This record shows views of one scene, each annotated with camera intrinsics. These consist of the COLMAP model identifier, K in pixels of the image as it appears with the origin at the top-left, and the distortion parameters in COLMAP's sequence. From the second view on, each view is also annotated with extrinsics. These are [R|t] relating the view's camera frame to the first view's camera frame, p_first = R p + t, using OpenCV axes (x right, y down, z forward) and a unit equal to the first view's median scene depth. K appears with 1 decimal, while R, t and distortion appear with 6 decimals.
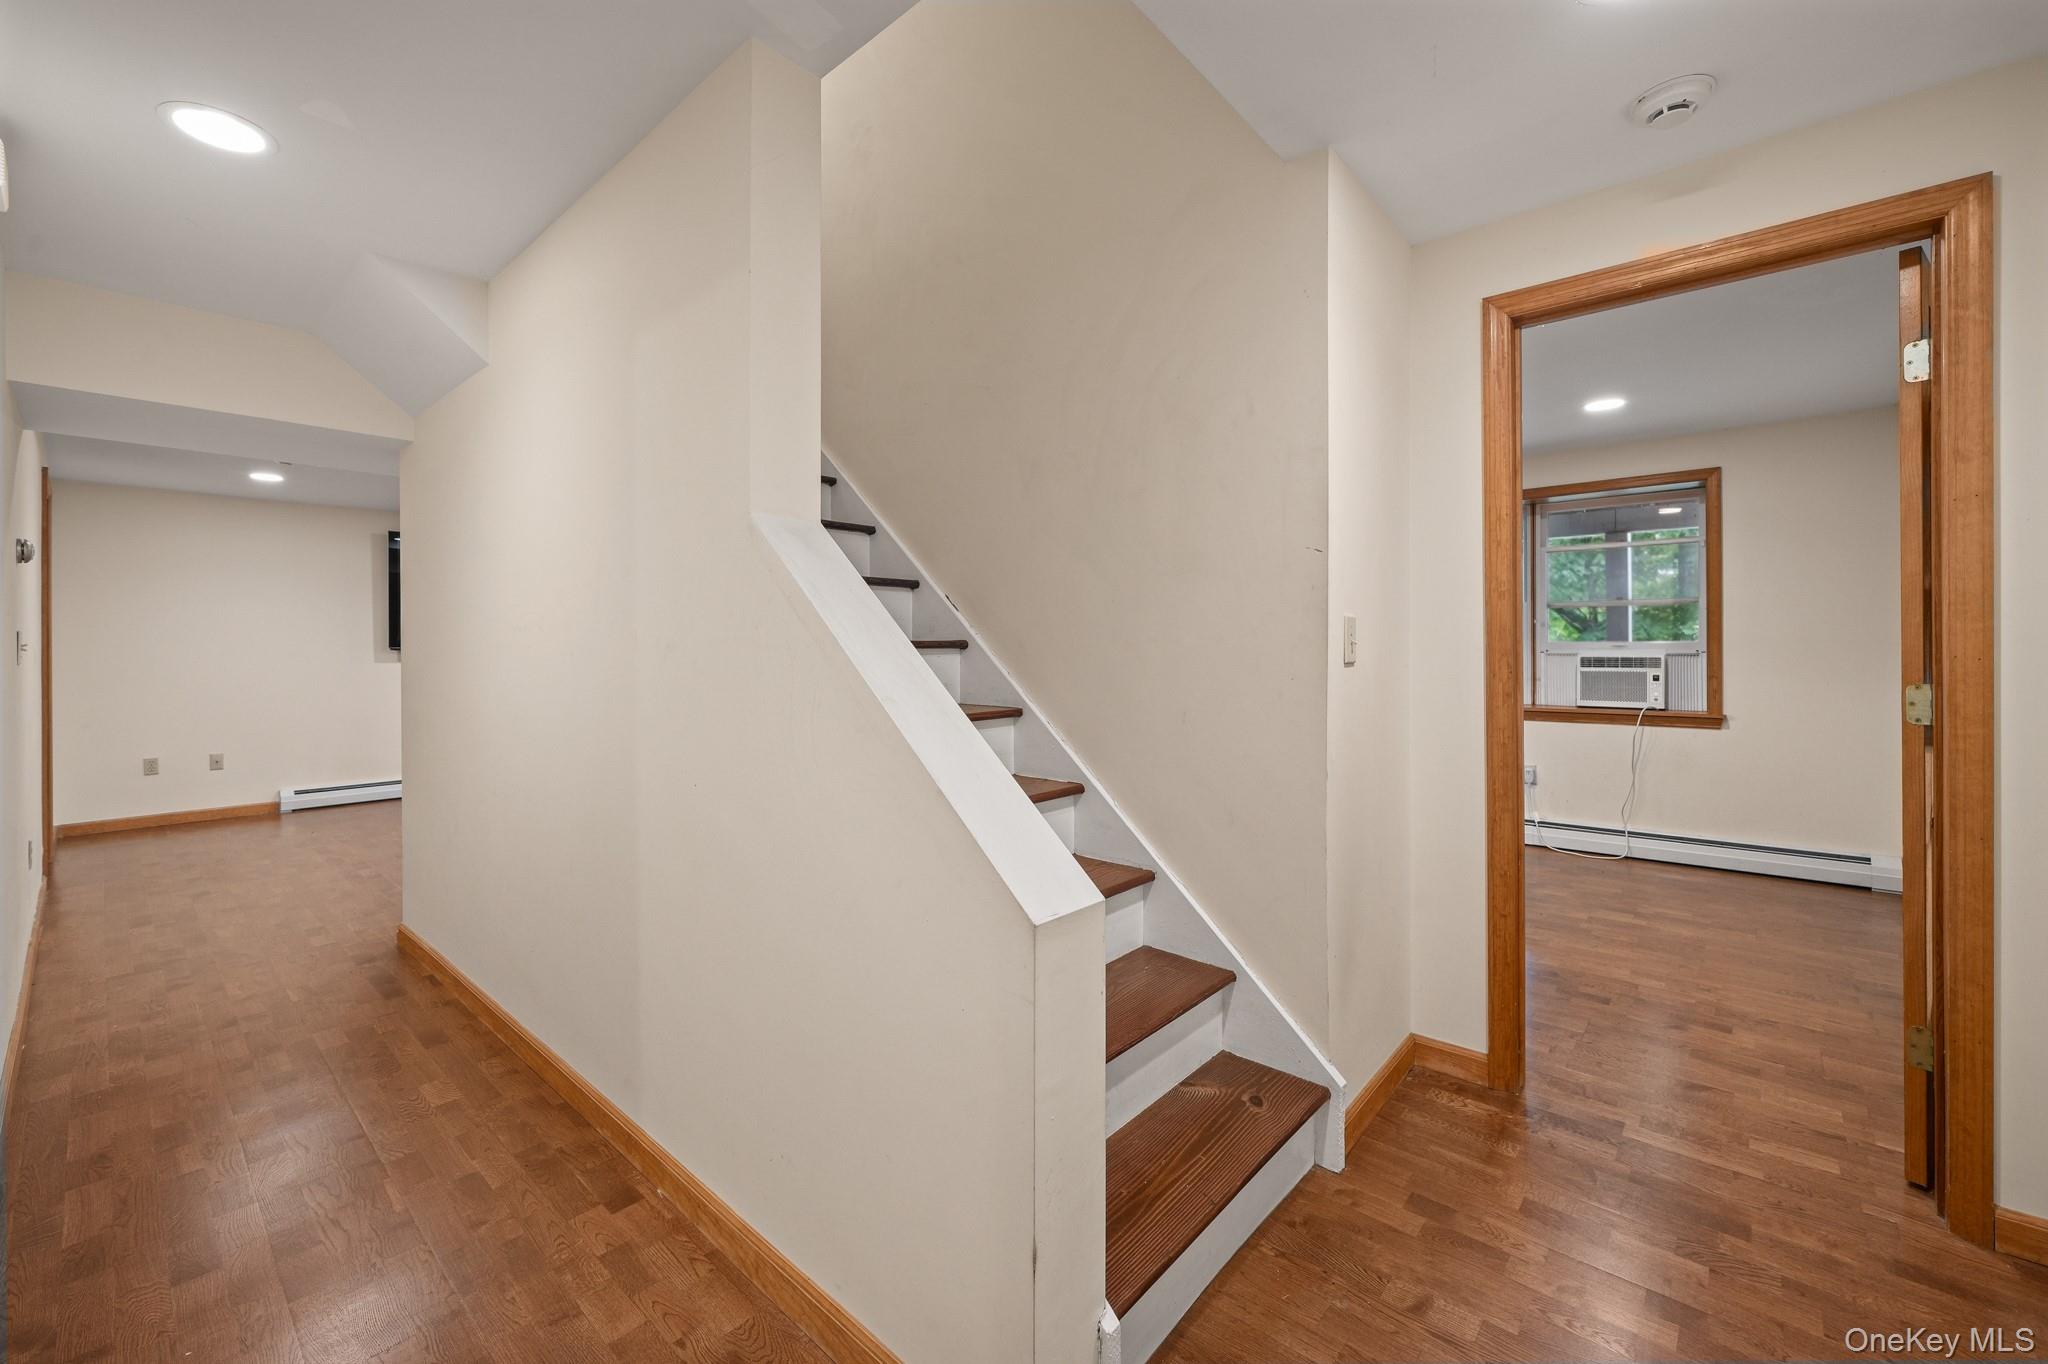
lens RADIAL K [[836.0, 0, 1011.8], [0, 836.0, 643.2], [0, 0, 1]] dist [0.002310, 0.000298]
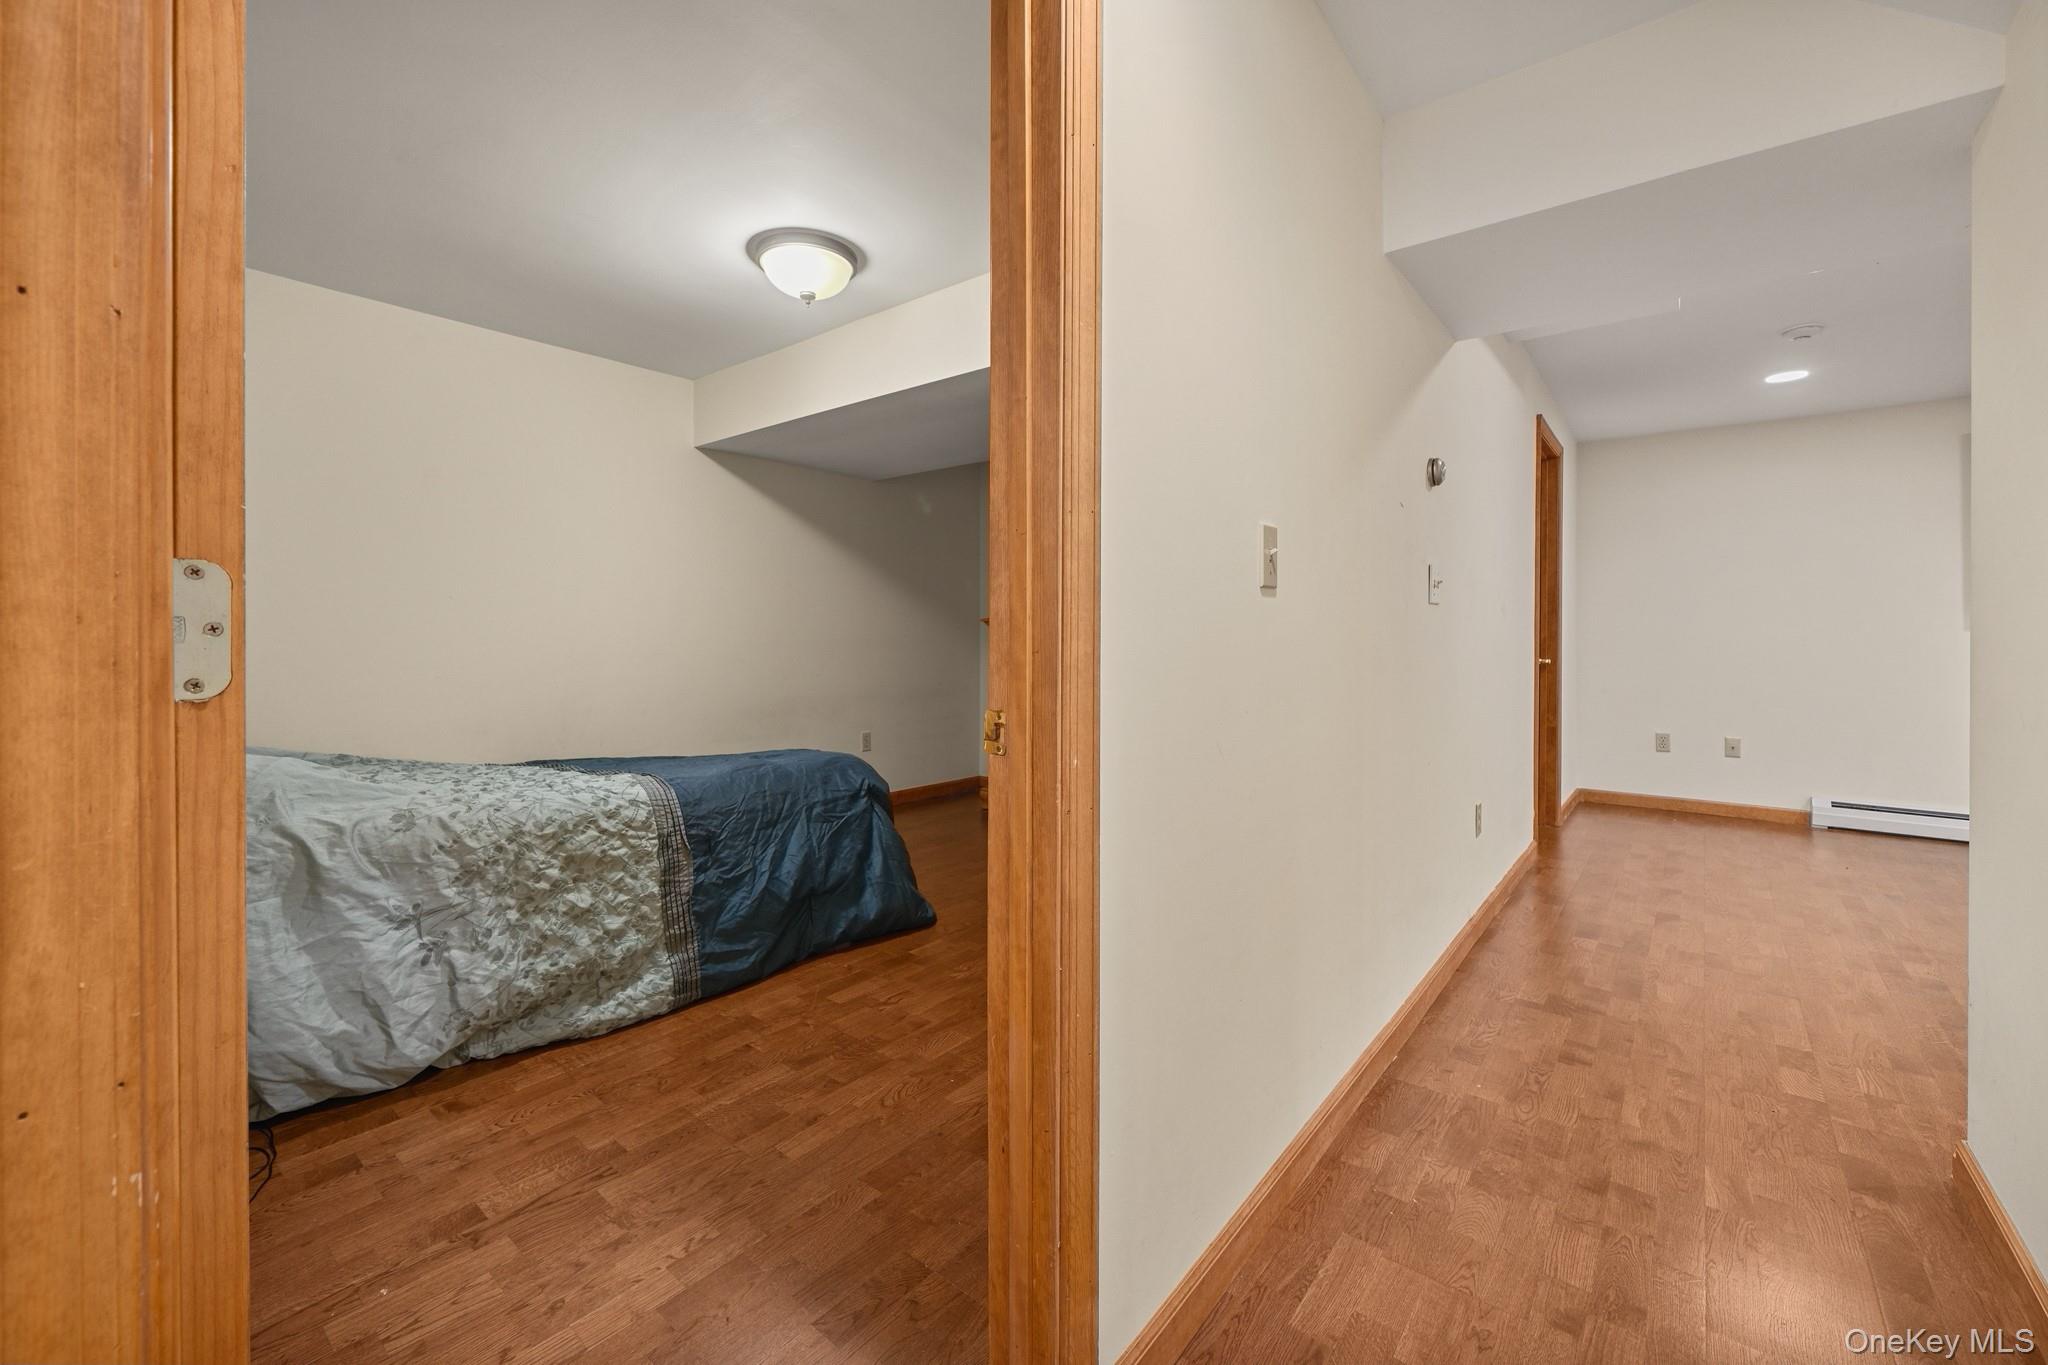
lens RADIAL K [[836.0, 0, 1014.2], [0, 836.0, 633.3], [0, 0, 1]] dist [0.002310, 0.000298]
pose [[0.054217, 0.005846, -0.998512, -0.166957], [-0.002817, 0.999980, 0.005701, 0.026607], [0.998525, 0.002504, 0.054232, 0.255060]]
